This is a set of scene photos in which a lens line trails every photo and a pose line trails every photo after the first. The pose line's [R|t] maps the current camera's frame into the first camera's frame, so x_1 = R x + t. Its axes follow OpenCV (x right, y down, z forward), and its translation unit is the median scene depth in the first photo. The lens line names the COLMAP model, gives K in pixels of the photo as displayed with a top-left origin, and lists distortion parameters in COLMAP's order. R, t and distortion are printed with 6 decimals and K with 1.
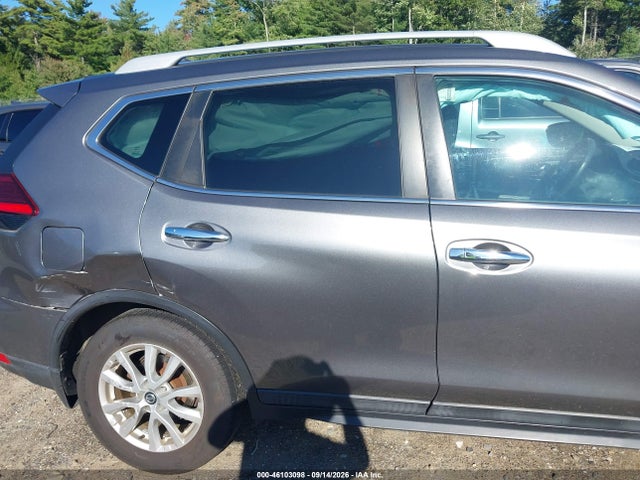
lens RADIAL K [[513.5, 0, 315.9], [0, 513.5, 243.2], [0, 0, 1]] dist [-0.001982, 0.016034]
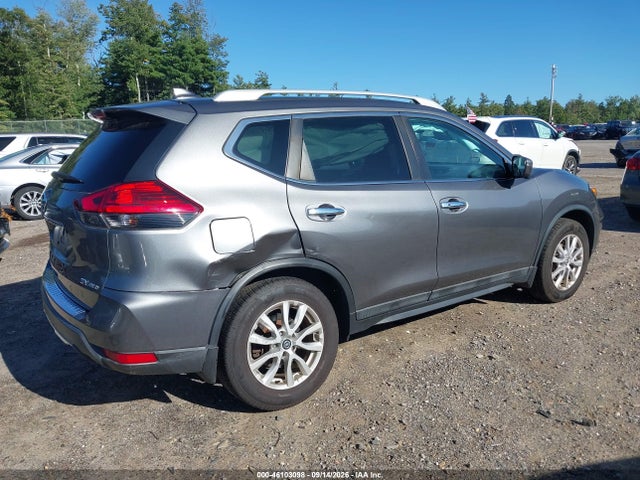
lens RADIAL K [[508.2, 0, 320.1], [0, 508.2, 239.9], [0, 0, 1]] dist [0.017368, -0.004853]
pose [[0.680166, -0.112492, 0.724375, -1.159081], [0.190202, 0.981396, -0.026188, 0.088314], [-0.707953, 0.155589, 0.688909, 0.002956]]
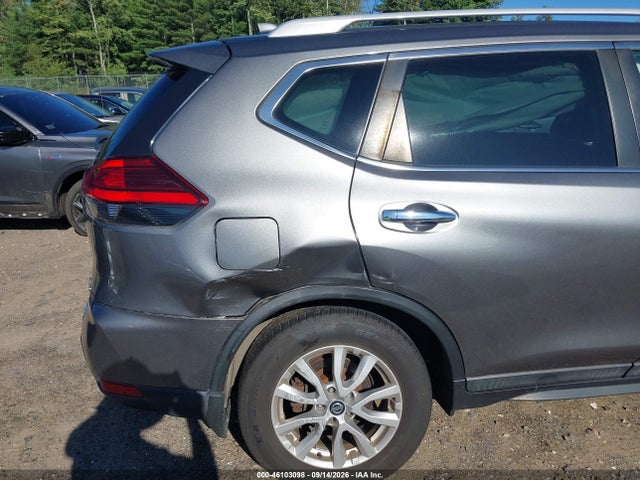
lens RADIAL K [[513.5, 0, 313.9], [0, 513.5, 237.0], [0, 0, 1]] dist [-0.001982, 0.016034]
pose [[0.951021, -0.064586, 0.302305, -0.598325], [0.068000, 0.997685, -0.000771, 0.007993], [-0.301555, 0.021290, 0.953211, 0.166650]]
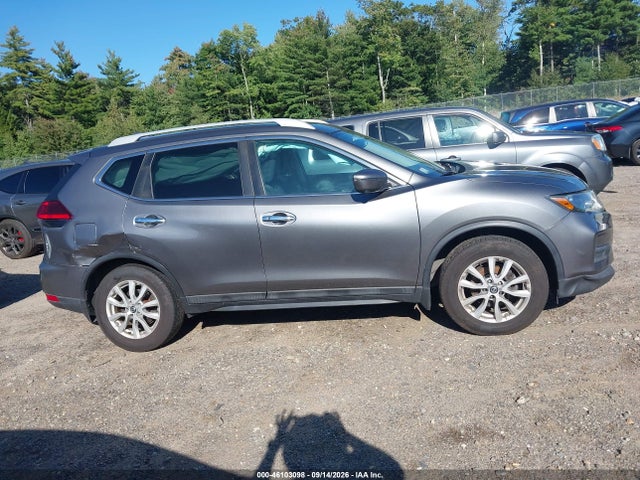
lens RADIAL K [[513.2, 0, 319.7], [0, 513.2, 250.5], [0, 0, 1]] dist [0.007331, -0.012475]
pose [[0.997661, -0.066399, 0.016242, 0.361950], [0.067255, 0.995959, -0.059526, 0.239015], [-0.012224, 0.060479, 0.998095, -0.952035]]
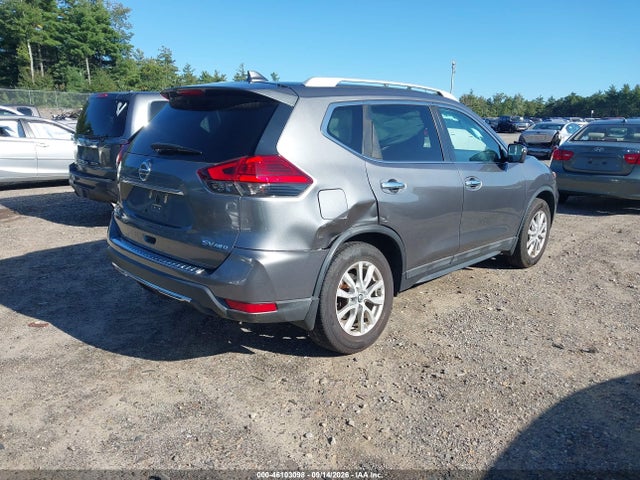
lens RADIAL K [[508.2, 0, 323.0], [0, 508.2, 241.9], [0, 0, 1]] dist [0.017368, -0.004853]
pose [[0.529347, -0.138736, 0.836985, -1.612764], [0.188944, 0.981041, 0.043118, 0.047412], [-0.827098, 0.135318, 0.545525, 0.236152]]
